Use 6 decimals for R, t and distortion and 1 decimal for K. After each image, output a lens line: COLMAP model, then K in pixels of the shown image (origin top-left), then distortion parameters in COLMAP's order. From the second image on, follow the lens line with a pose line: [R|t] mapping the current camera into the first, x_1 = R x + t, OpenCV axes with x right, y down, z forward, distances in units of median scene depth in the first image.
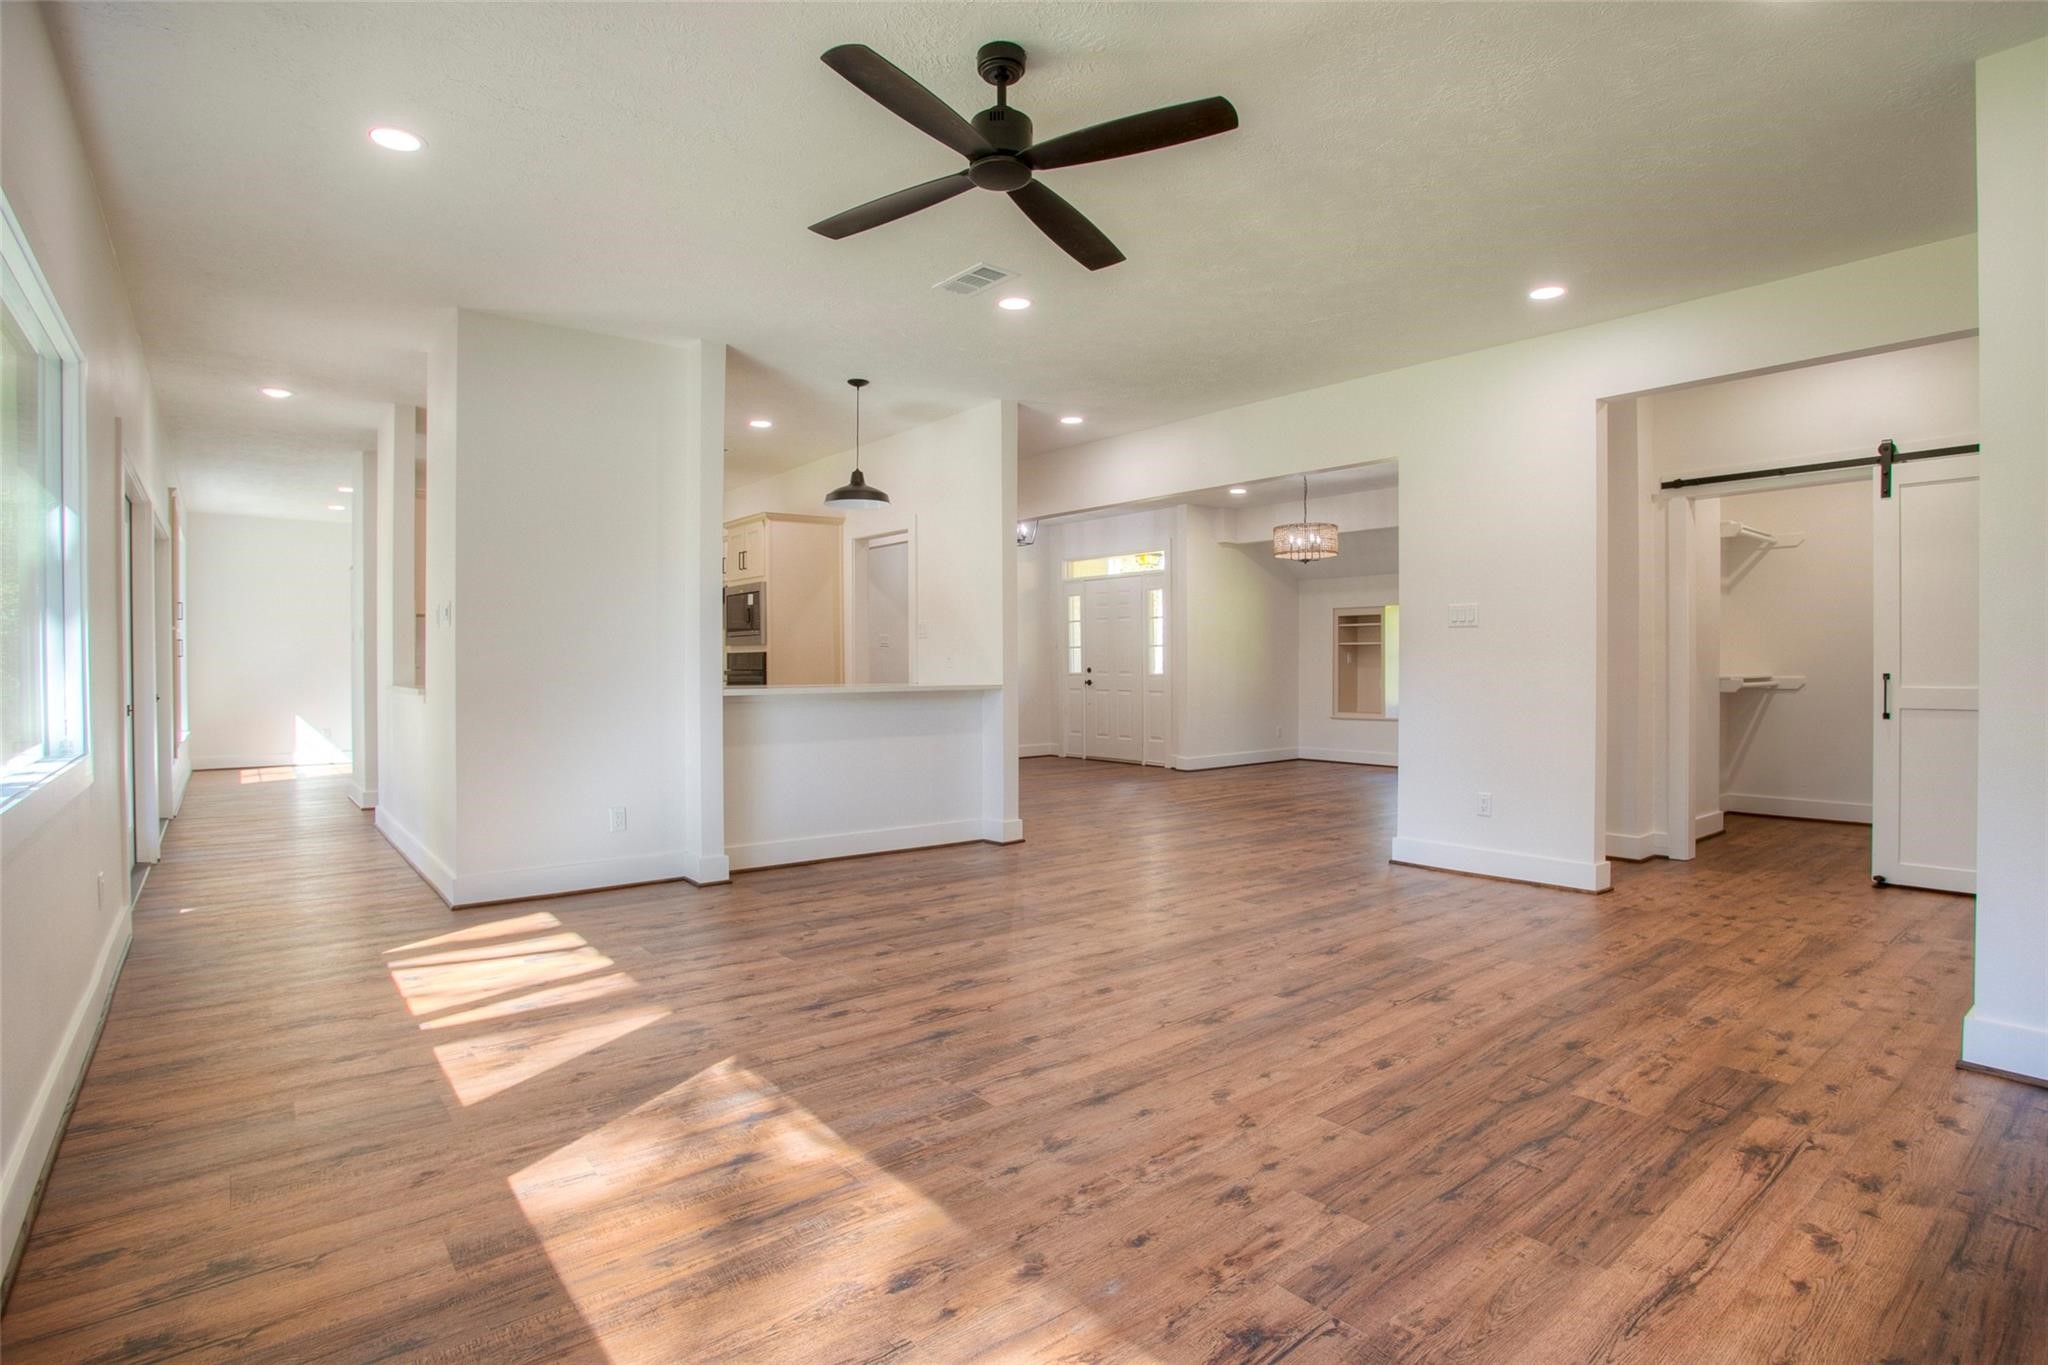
lens RADIAL K [[1013.4, 0, 1049.4], [0, 1013.4, 673.7], [0, 0, 1]] dist [-0.078924, 0.037960]
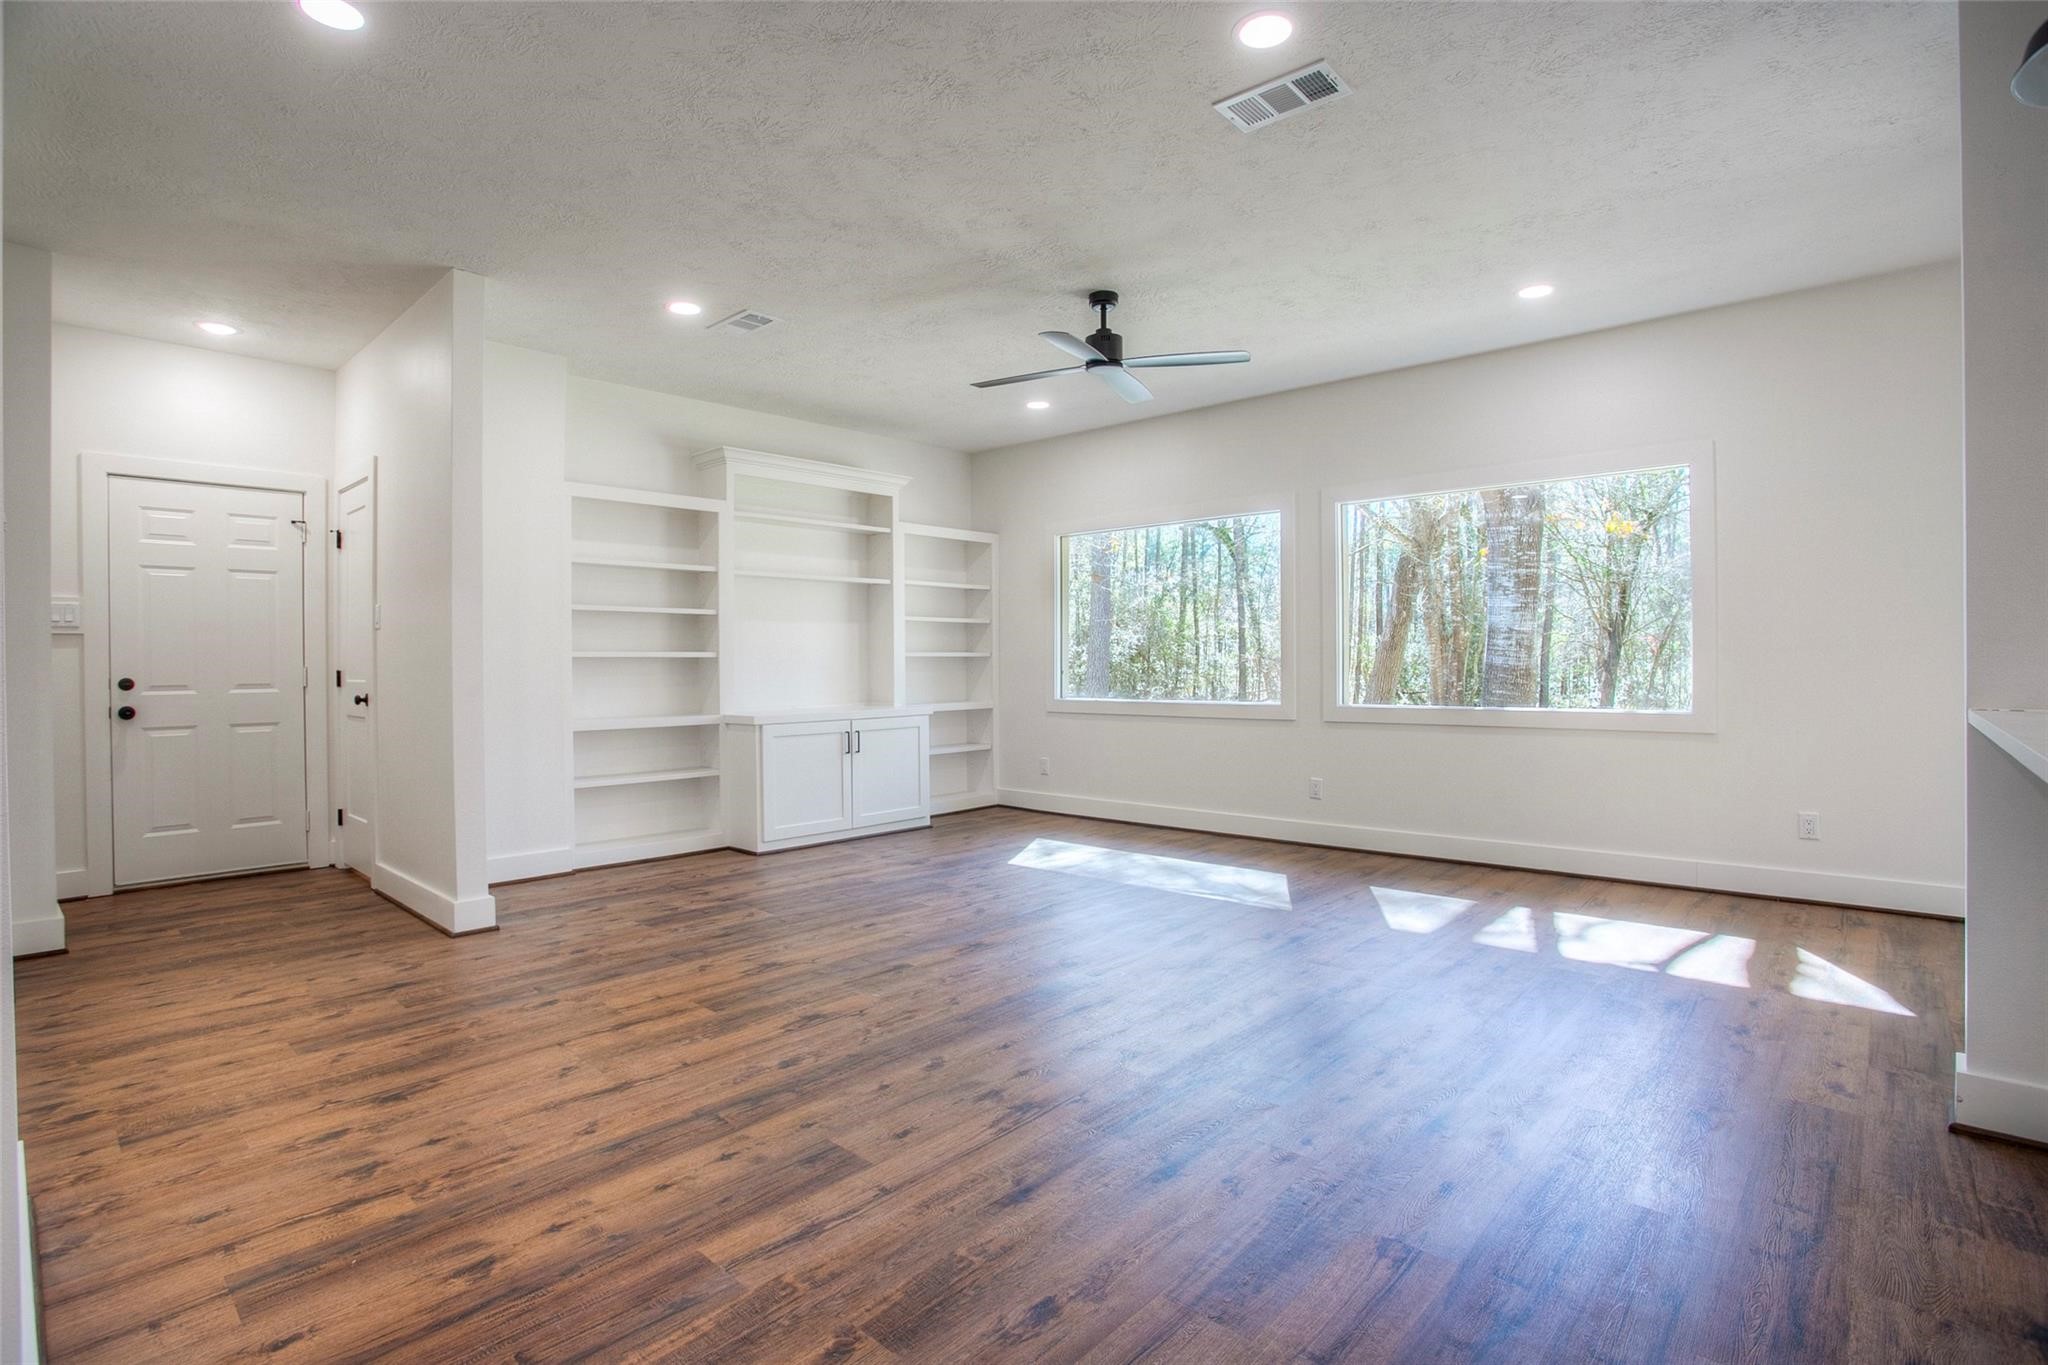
lens RADIAL K [[1013.4, 0, 1049.4], [0, 1013.4, 673.7], [0, 0, 1]] dist [-0.078924, 0.037960]
pose [[-0.988161, 0.013592, -0.152815, 0.282966], [0.010363, 0.999706, 0.021904, -0.024006], [0.153068, 0.020061, -0.988012, 2.467169]]
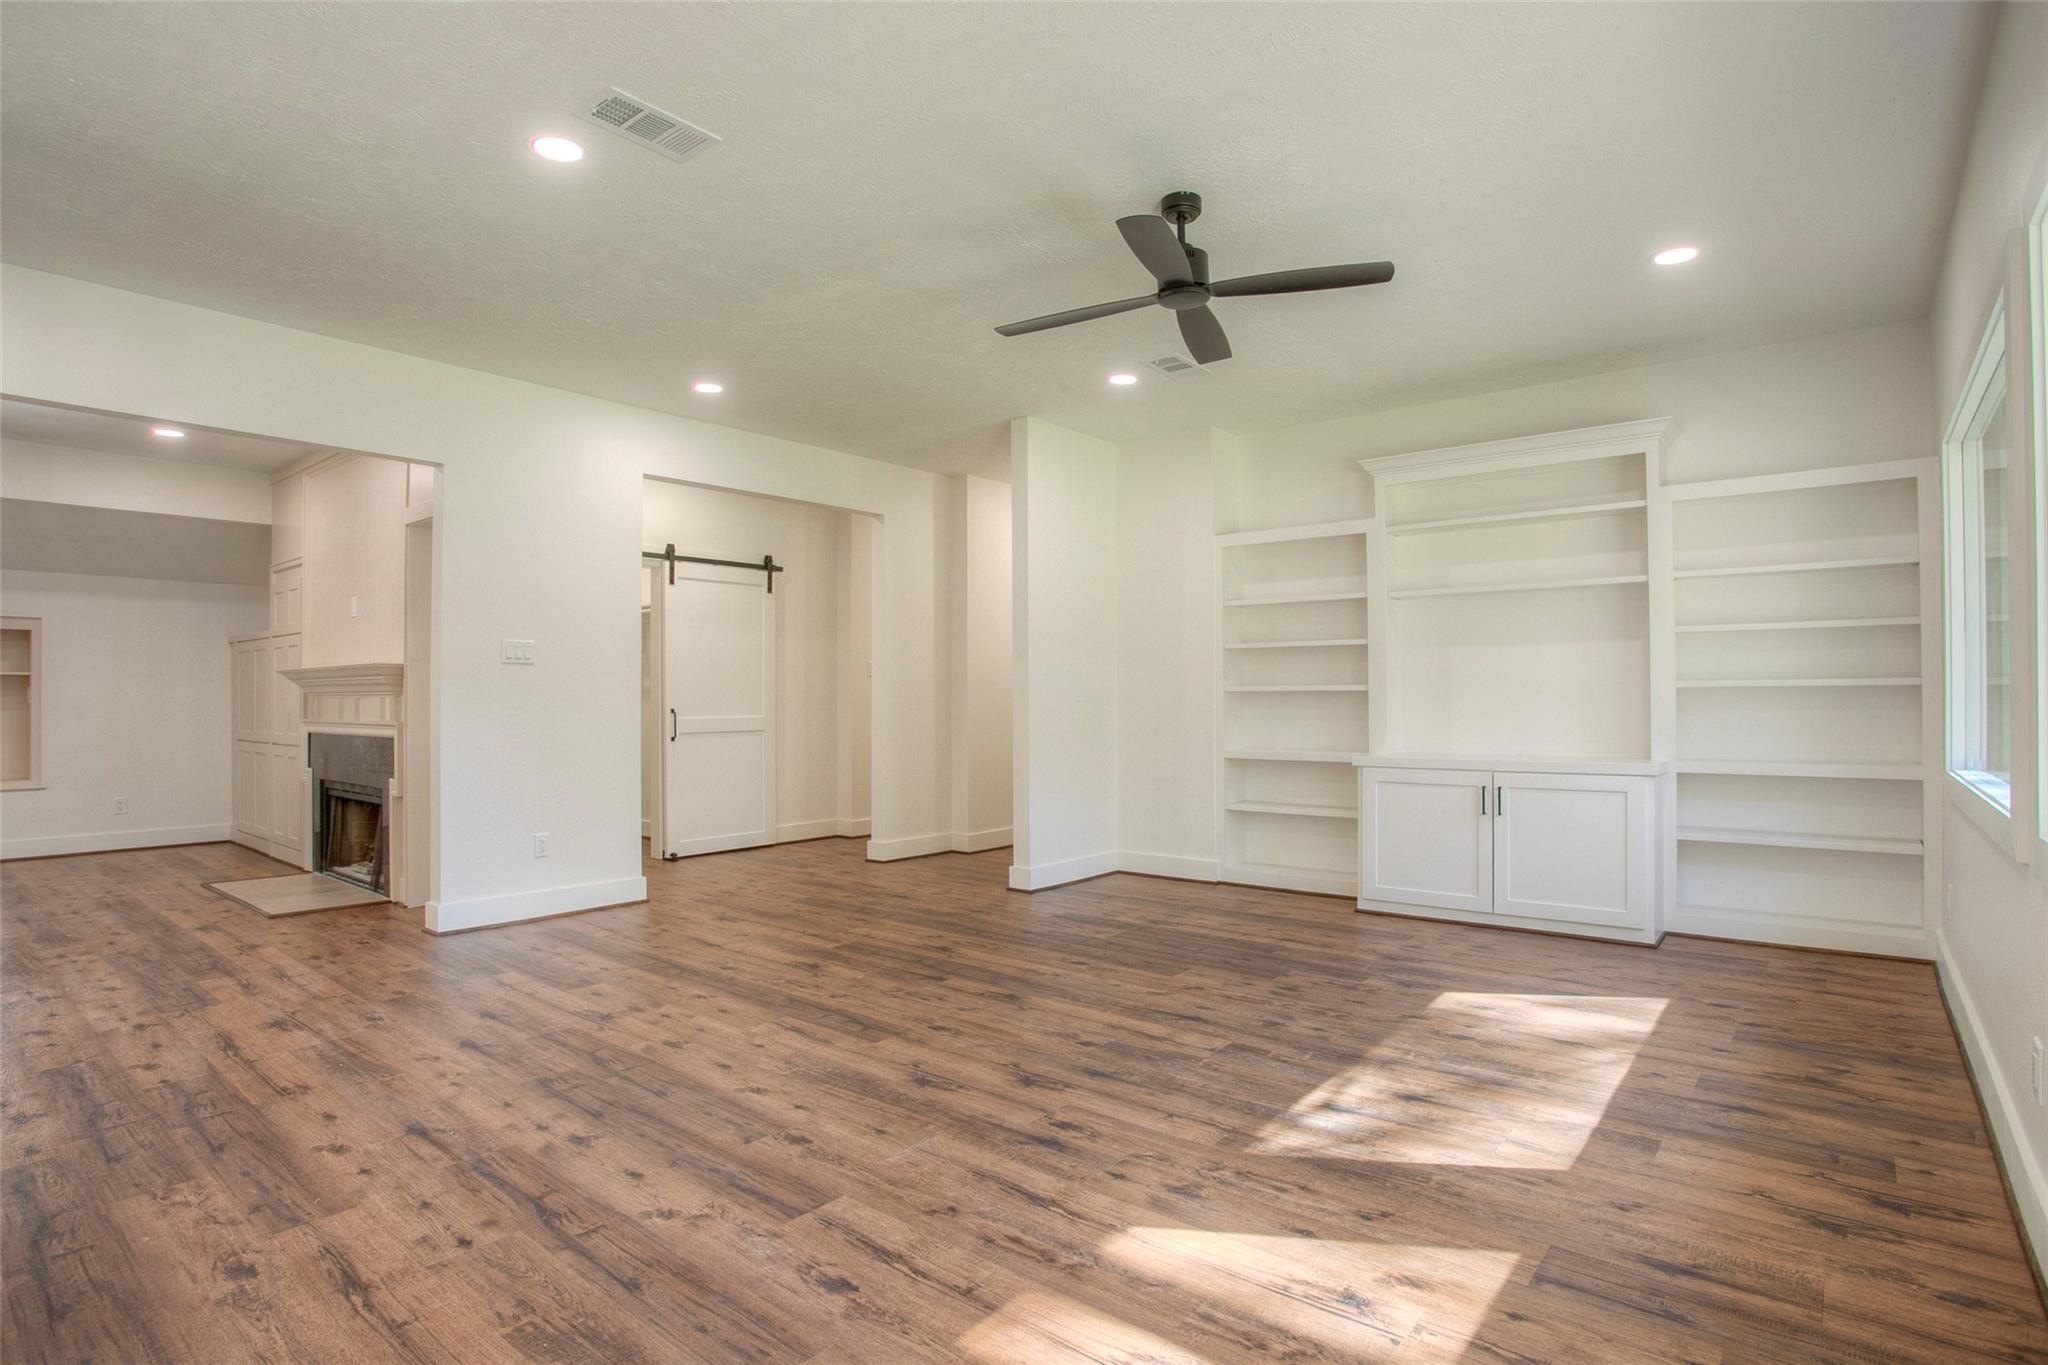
lens RADIAL K [[1039.4, 0, 975.8], [0, 1039.4, 680.0], [0, 0, 1]] dist [-0.070658, 0.034779]
pose [[-0.156479, 0.022509, 0.987425, -1.158961], [0.013604, 0.999695, -0.020633, -0.008373], [-0.987588, 0.010204, -0.156737, 1.345848]]
